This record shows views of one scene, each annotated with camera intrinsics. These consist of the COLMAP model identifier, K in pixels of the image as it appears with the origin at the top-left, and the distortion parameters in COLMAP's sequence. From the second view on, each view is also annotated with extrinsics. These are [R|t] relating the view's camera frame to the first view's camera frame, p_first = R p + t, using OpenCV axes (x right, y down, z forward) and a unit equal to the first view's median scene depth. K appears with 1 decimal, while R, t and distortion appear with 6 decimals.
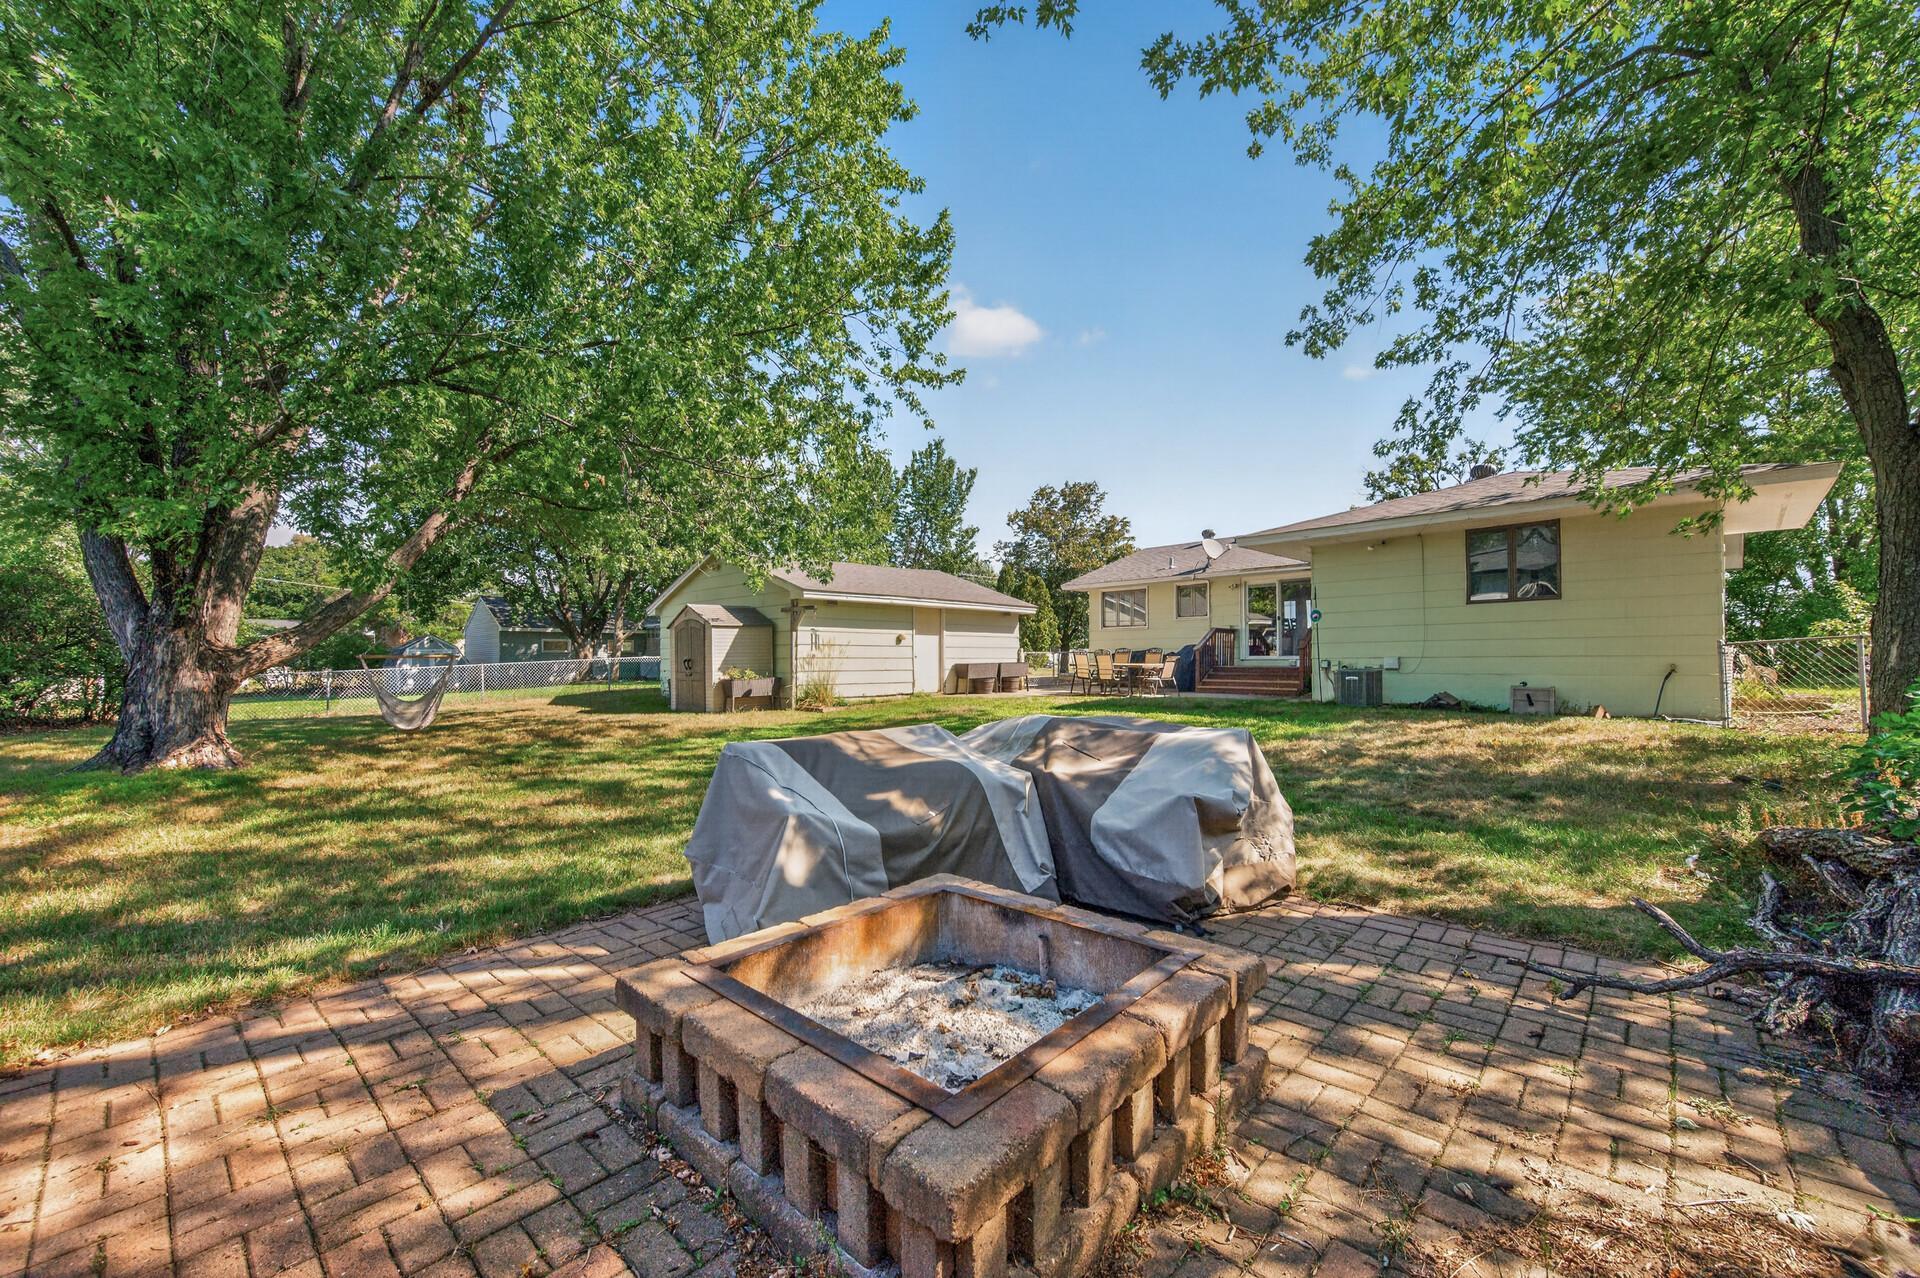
lens RADIAL K [[749.5, 0, 960.0], [0, 749.5, 639.0], [0, 0, 1]] dist [0.000907, 0.000087]
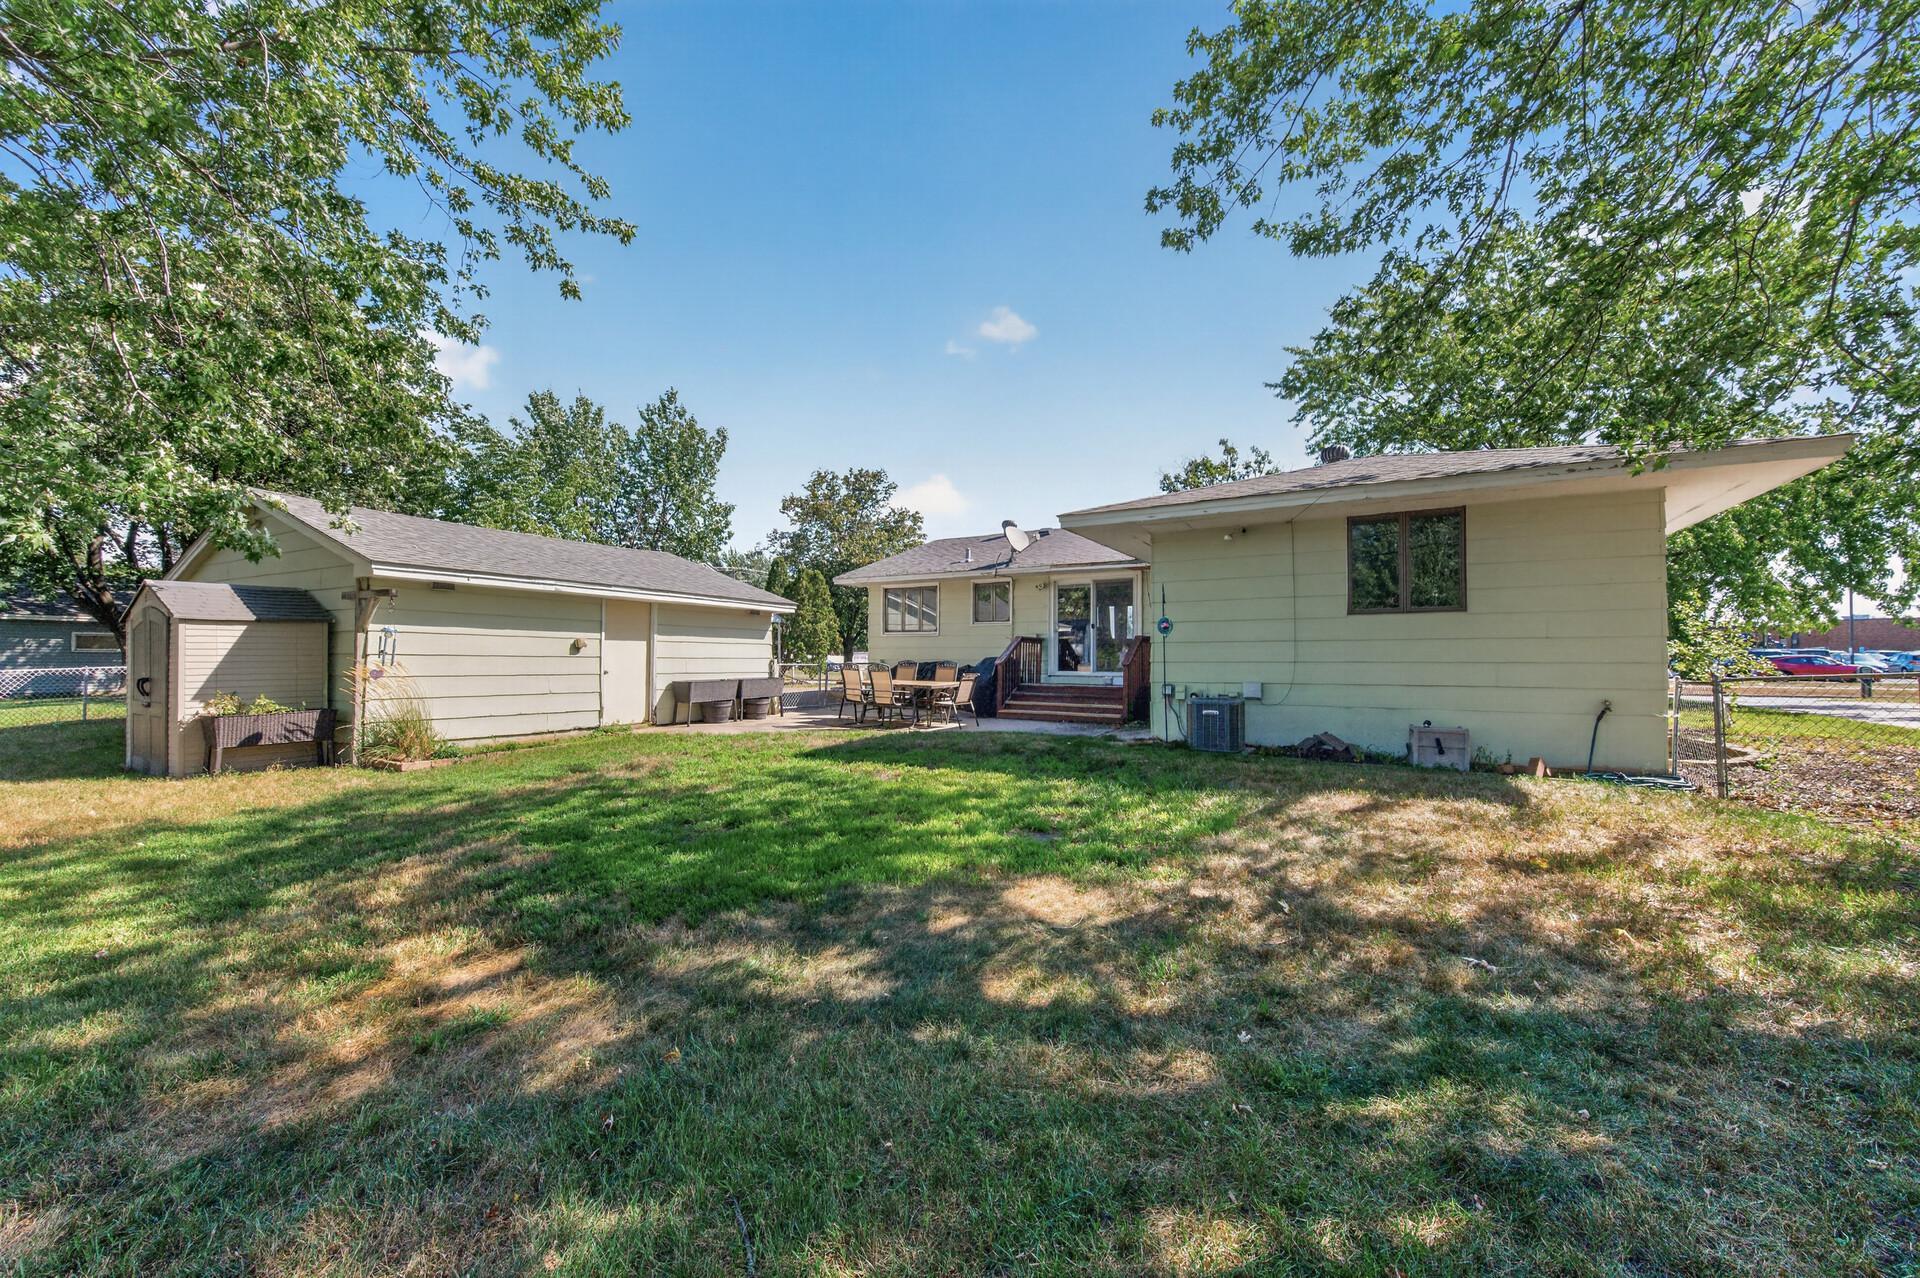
lens RADIAL K [[749.5, 0, 960.0], [0, 749.5, 639.0], [0, 0, 1]] dist [0.000907, 0.000087]
pose [[0.961036, 0.016391, 0.275937, 0.057322], [-0.016093, 0.999865, -0.003342, -0.008533], [-0.275954, -0.001228, 0.961170, 0.248720]]
